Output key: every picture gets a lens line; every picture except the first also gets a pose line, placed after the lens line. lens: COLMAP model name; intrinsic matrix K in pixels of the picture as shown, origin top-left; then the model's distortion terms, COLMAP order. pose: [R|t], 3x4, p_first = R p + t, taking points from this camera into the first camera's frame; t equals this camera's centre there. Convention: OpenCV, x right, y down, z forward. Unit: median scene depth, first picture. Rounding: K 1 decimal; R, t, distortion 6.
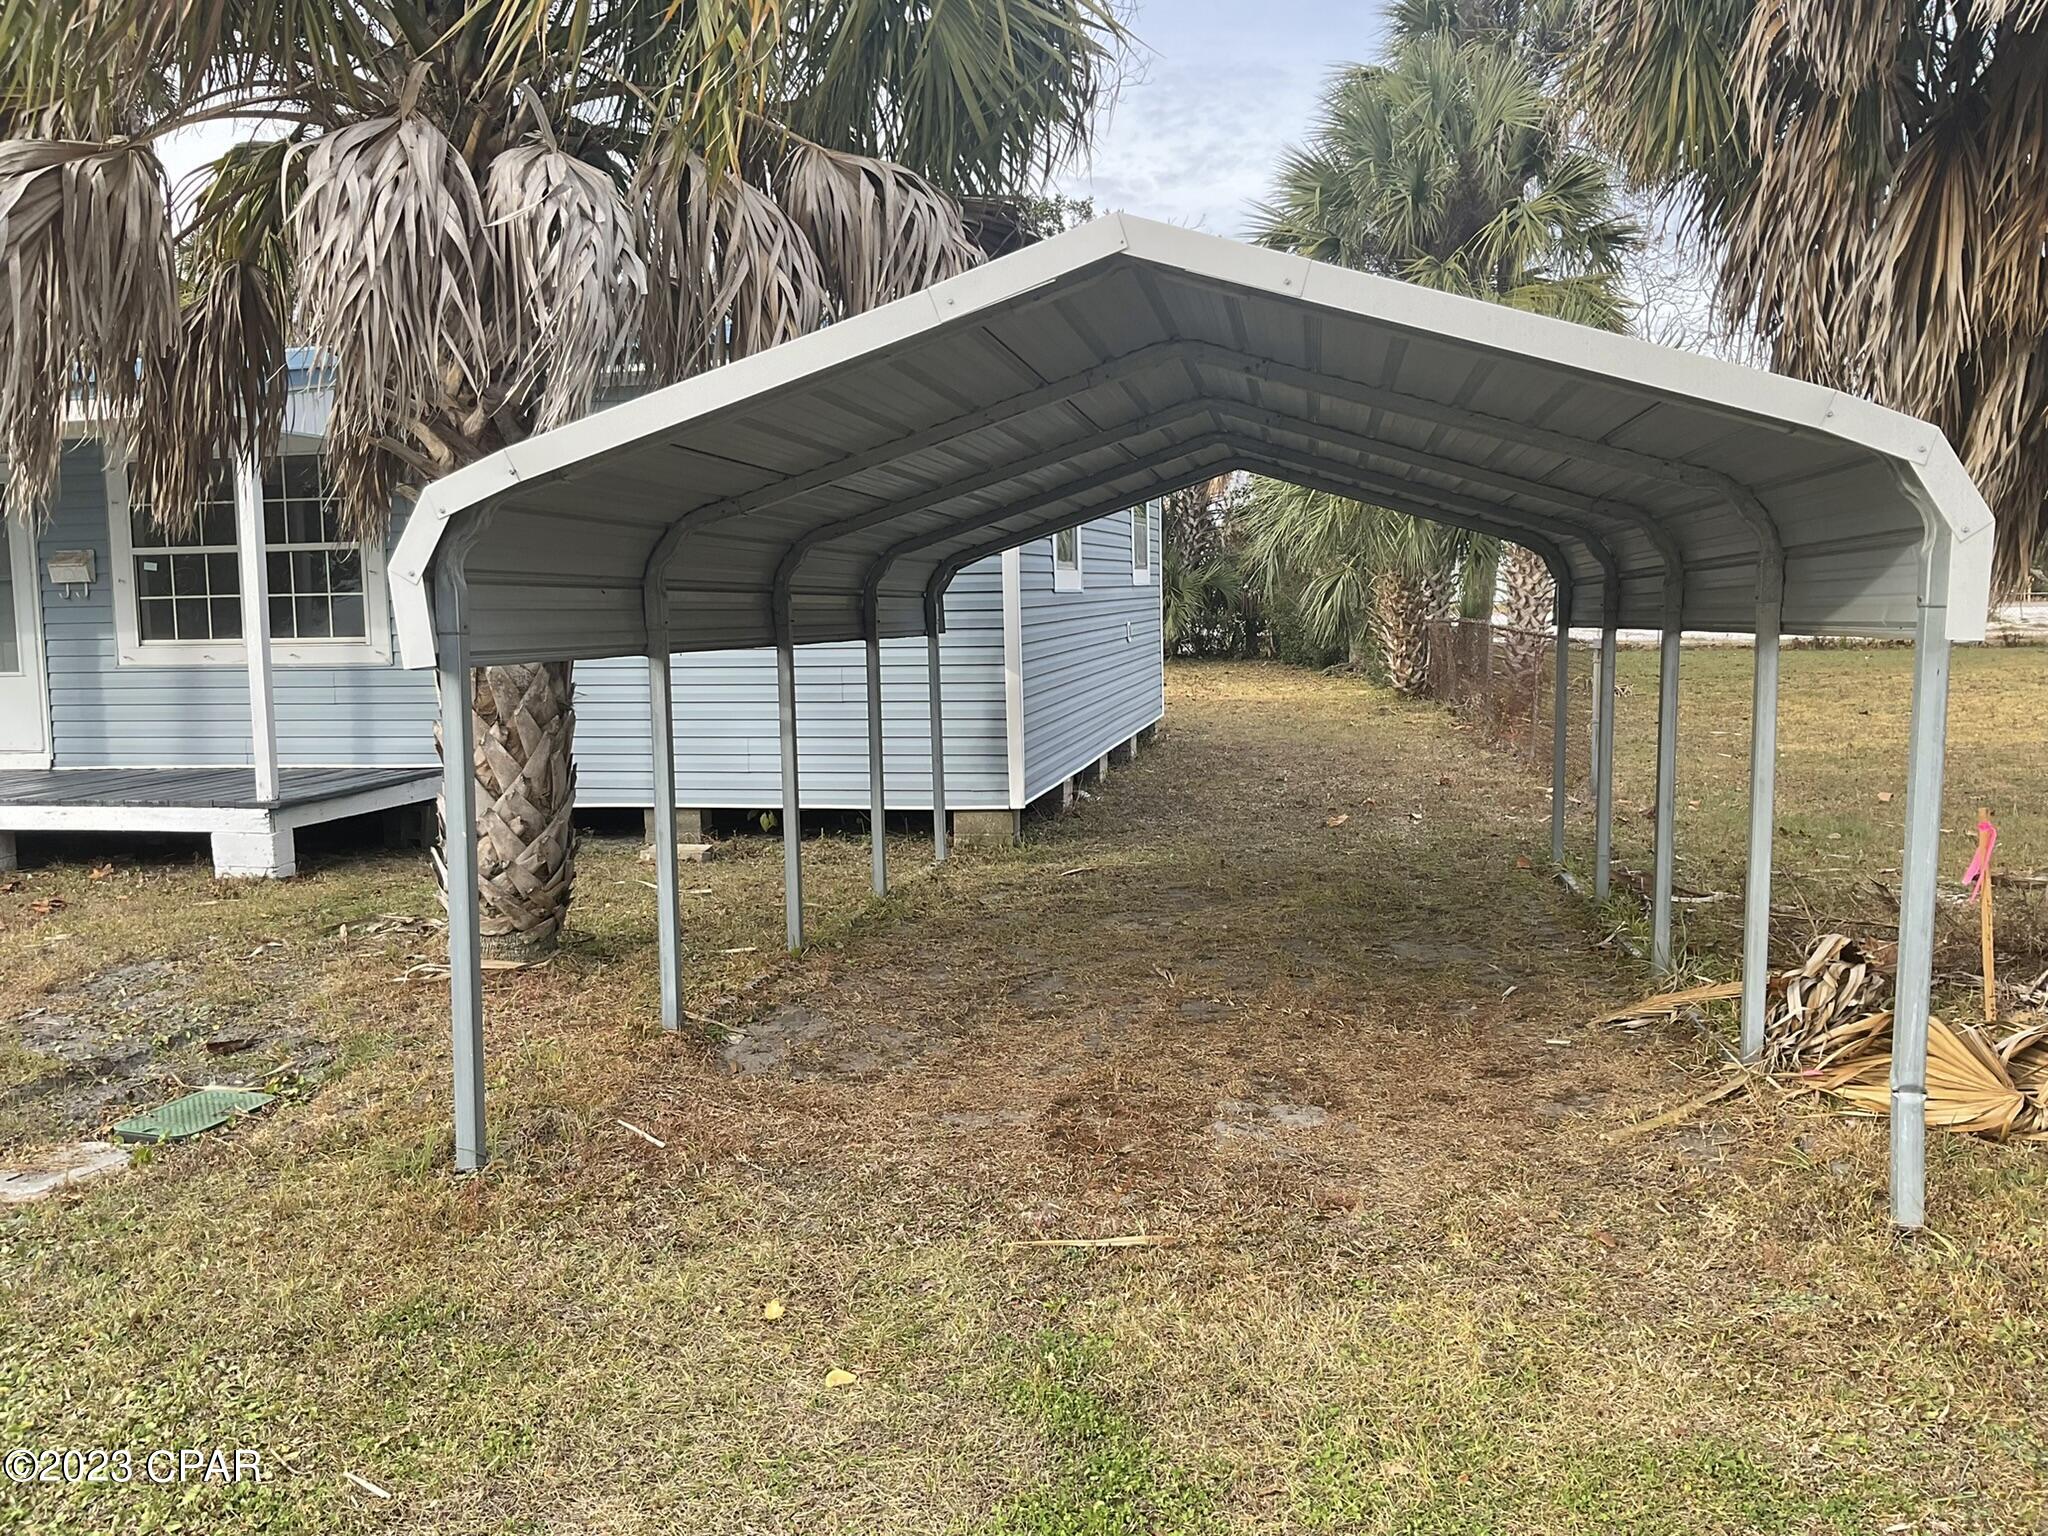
lens RADIAL K [[1710.2, 0, 992.6], [0, 1710.2, 779.4], [0, 0, 1]] dist [0.069436, -0.117104]
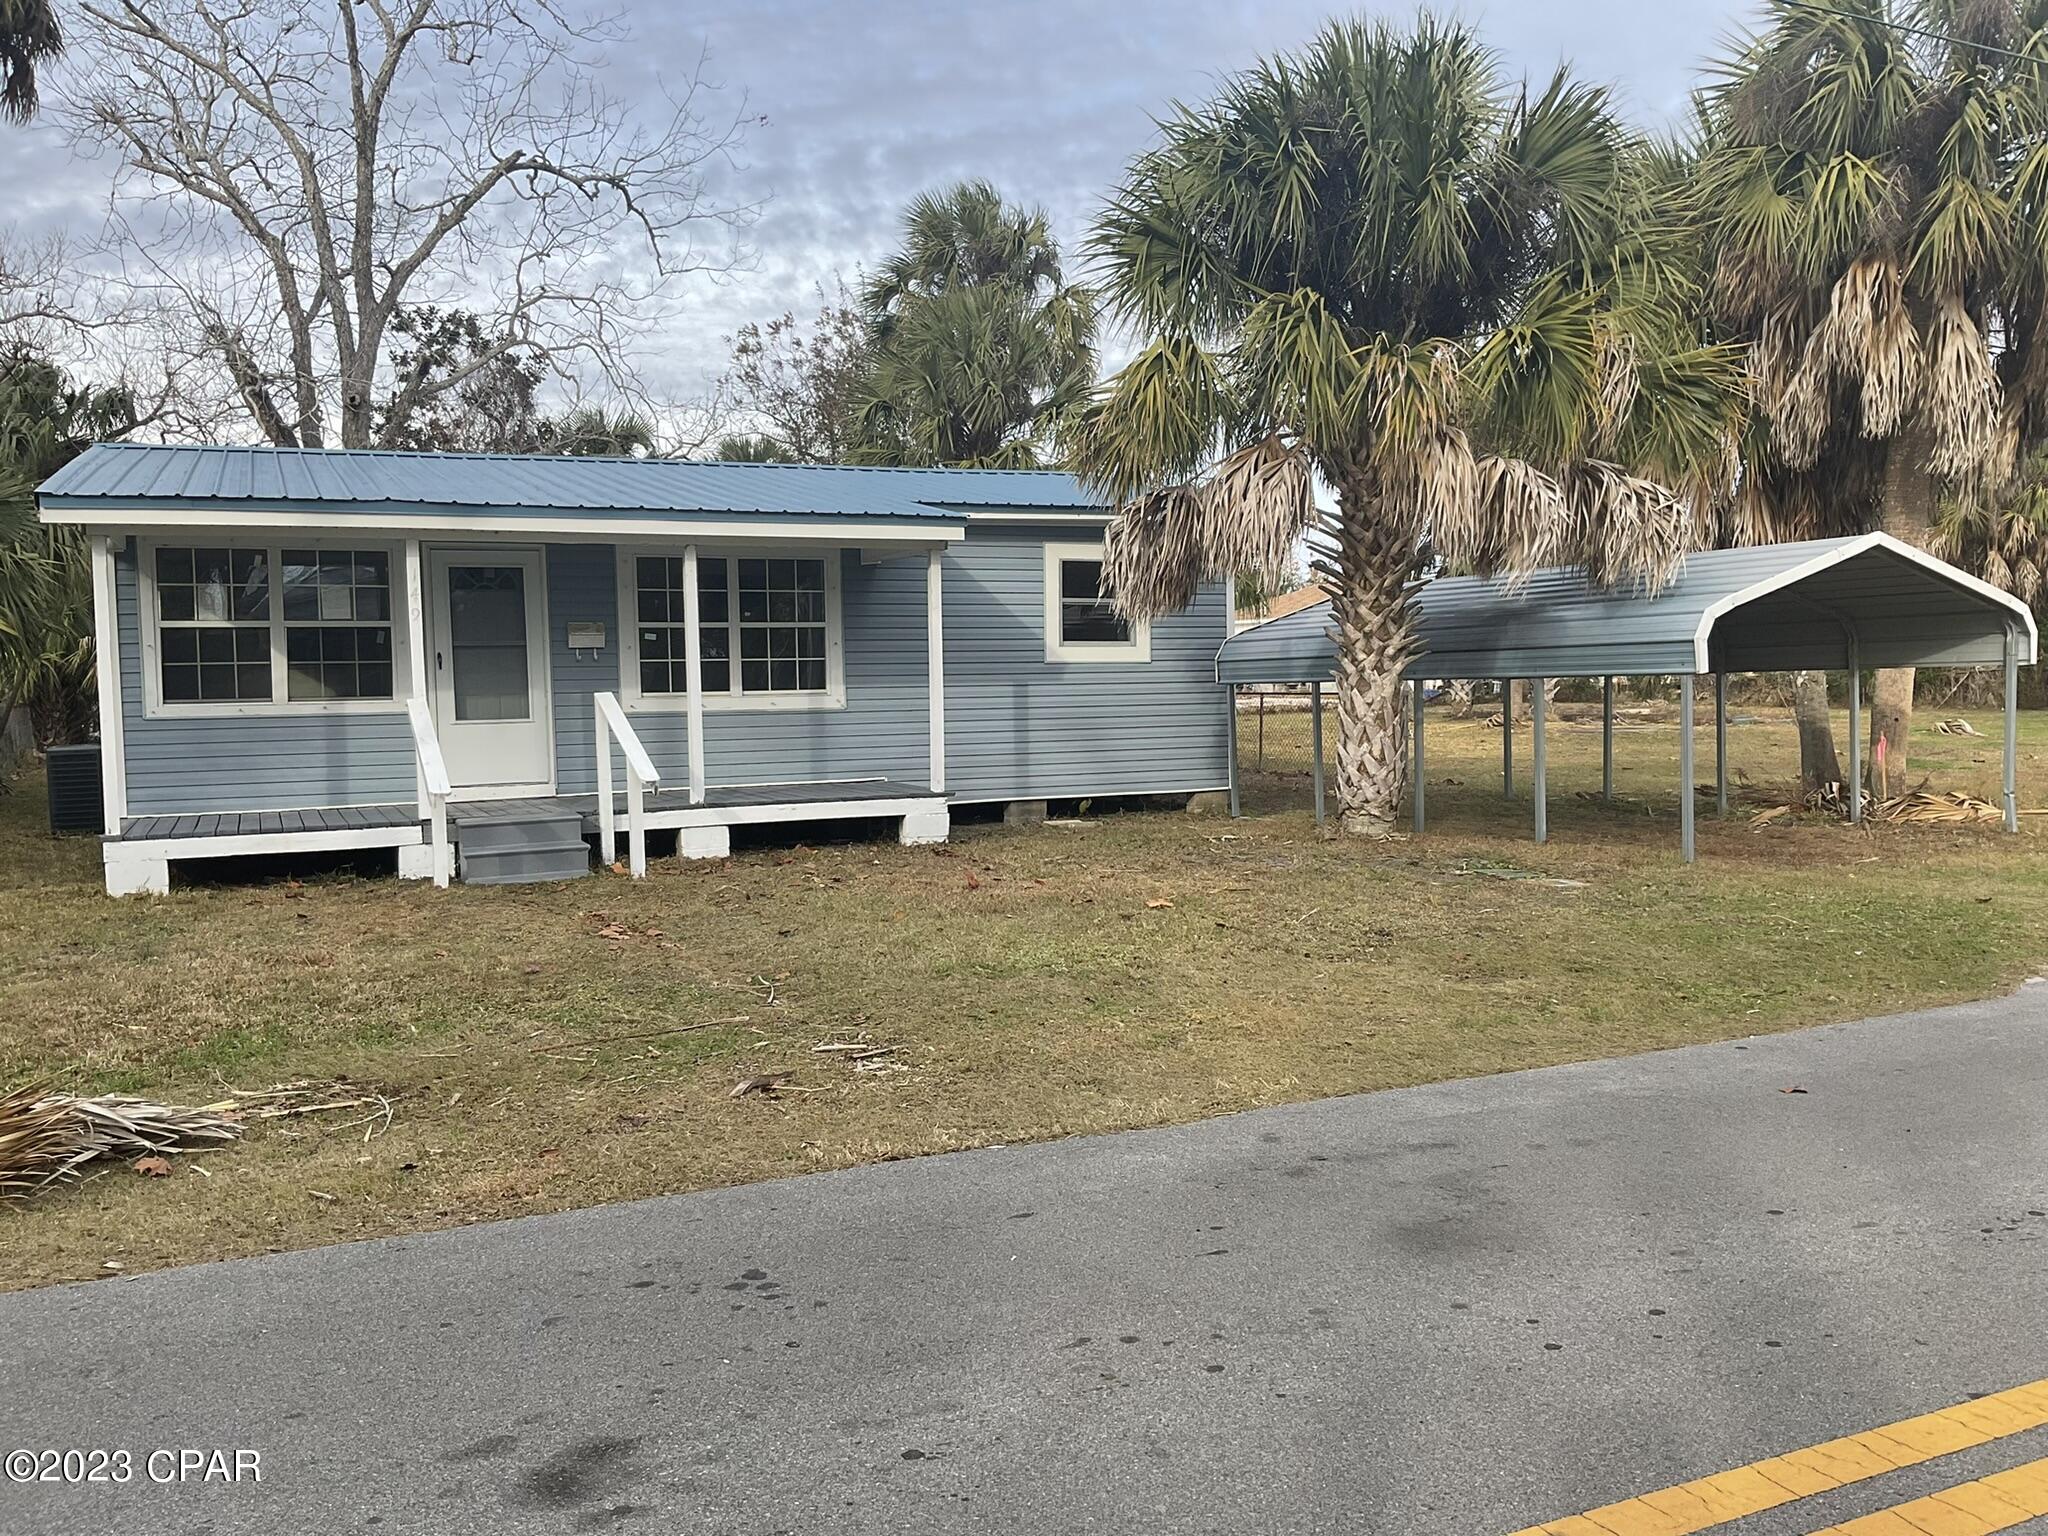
lens RADIAL K [[1710.2, 0, 1014.3], [0, 1710.2, 766.6], [0, 0, 1]] dist [0.069436, -0.117104]
pose [[0.800378, -0.026916, 0.598891, -1.116094], [0.064472, 0.997062, -0.041351, 0.049564], [-0.596019, 0.071708, 0.799762, -0.208940]]
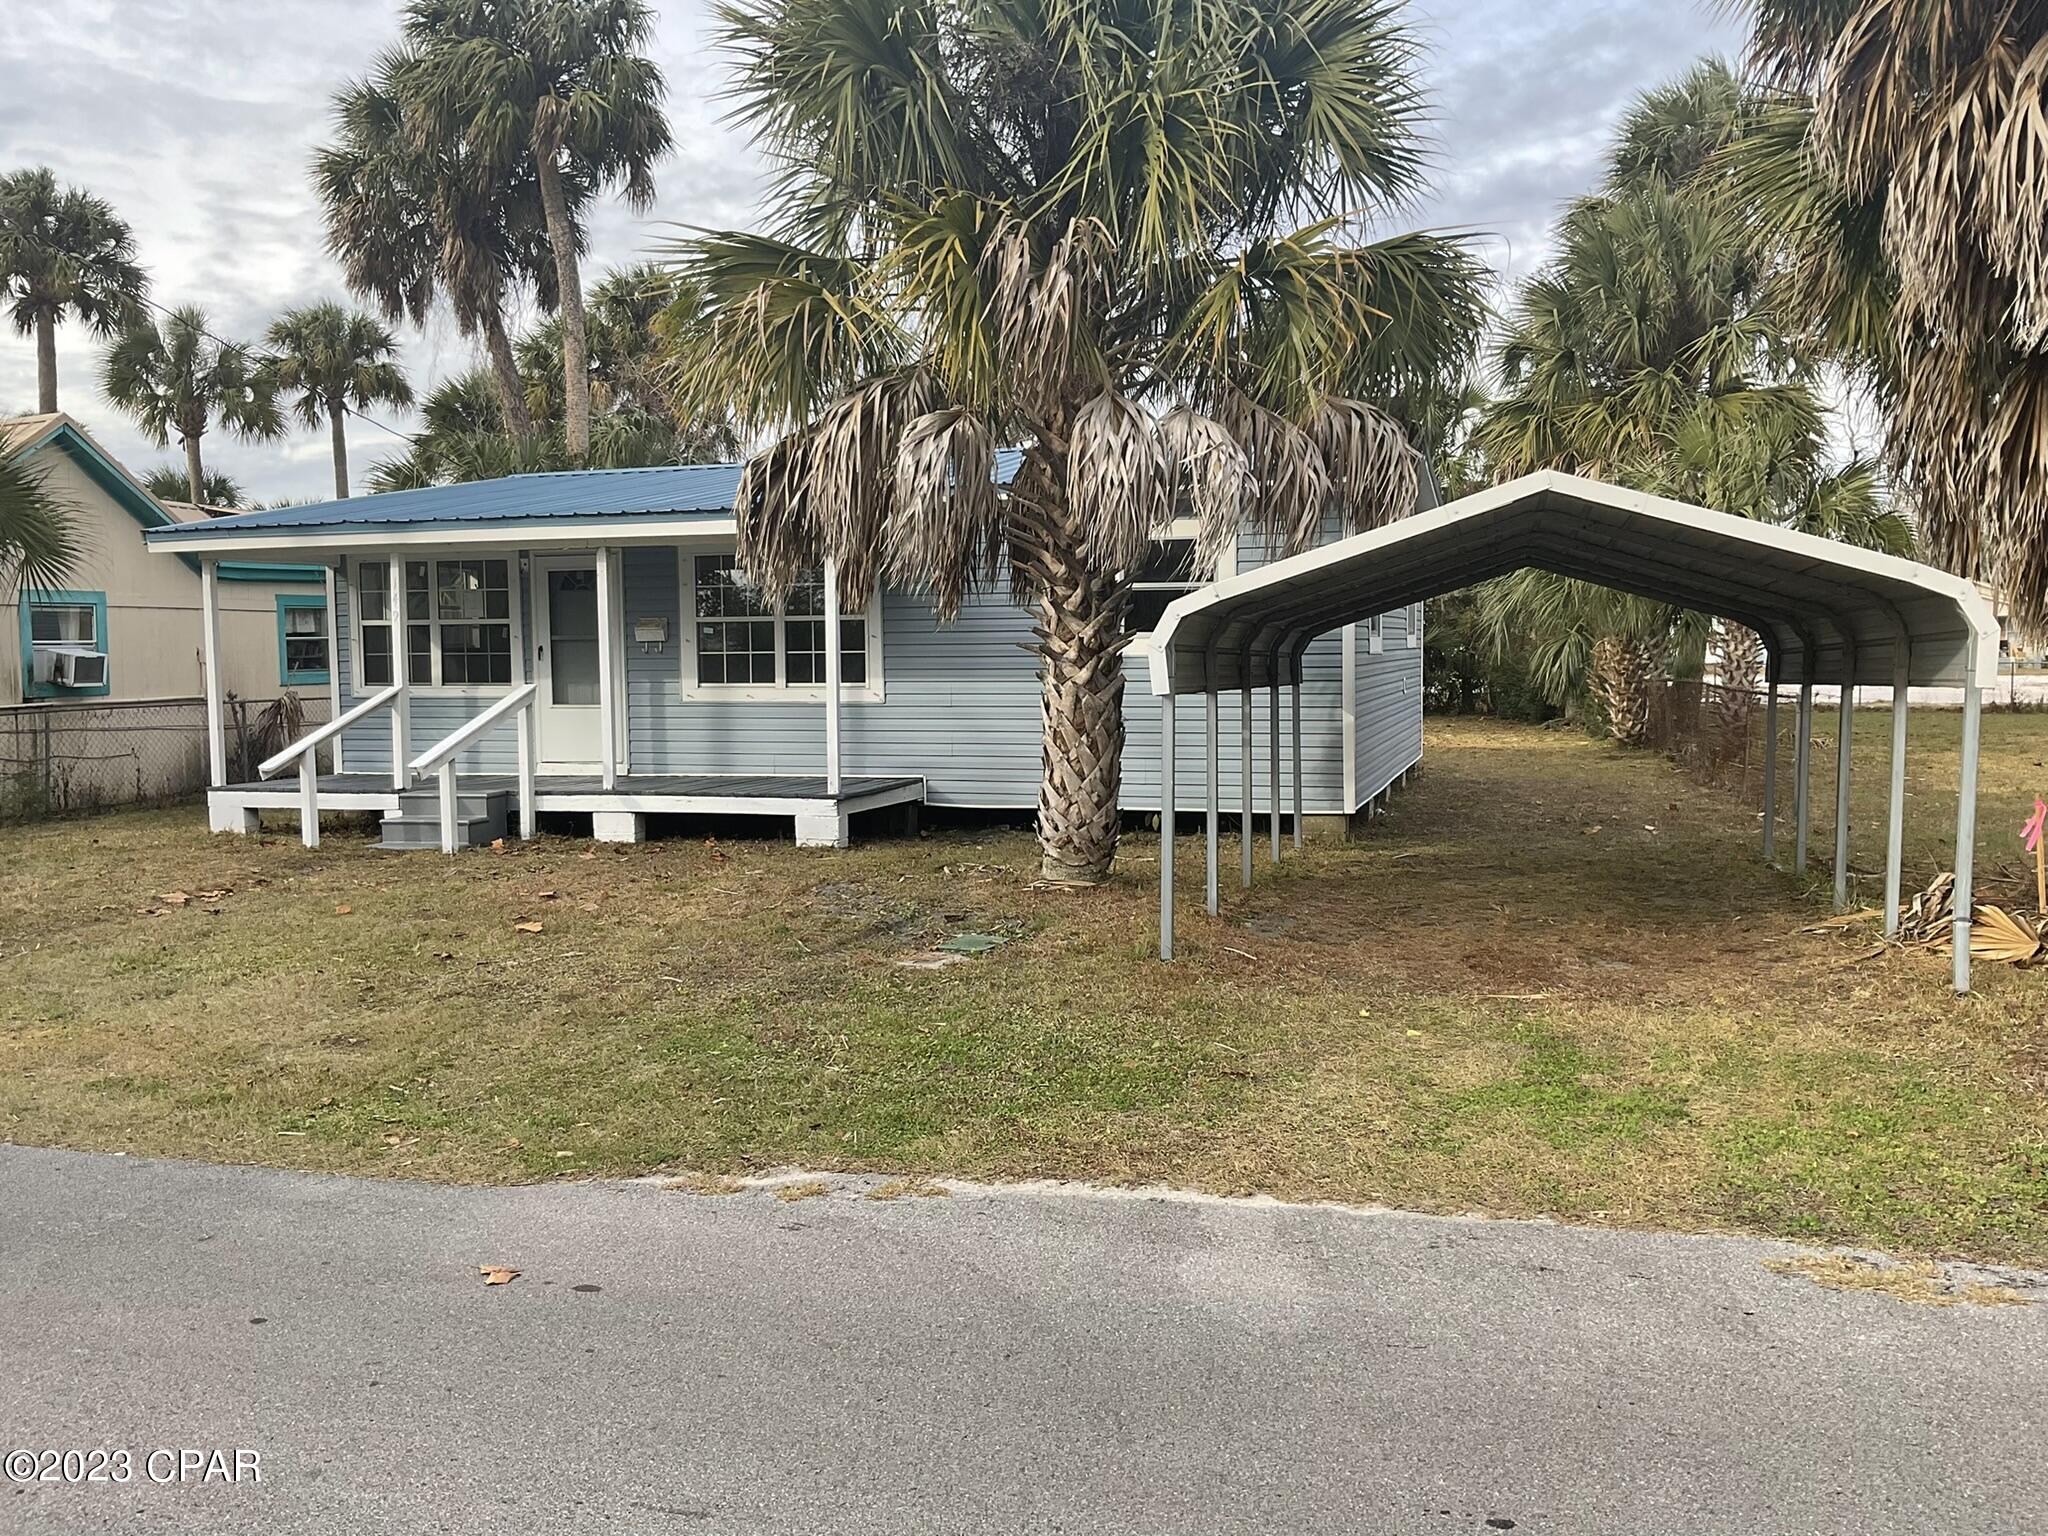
lens RADIAL K [[1710.2, 0, 1002.2], [0, 1710.2, 759.4], [0, 0, 1]] dist [0.069436, -0.117104]
pose [[0.995146, 0.016314, -0.097052, -0.124622], [-0.020546, 0.998874, -0.042771, 0.036720], [0.096245, 0.044557, 0.994360, -0.364662]]
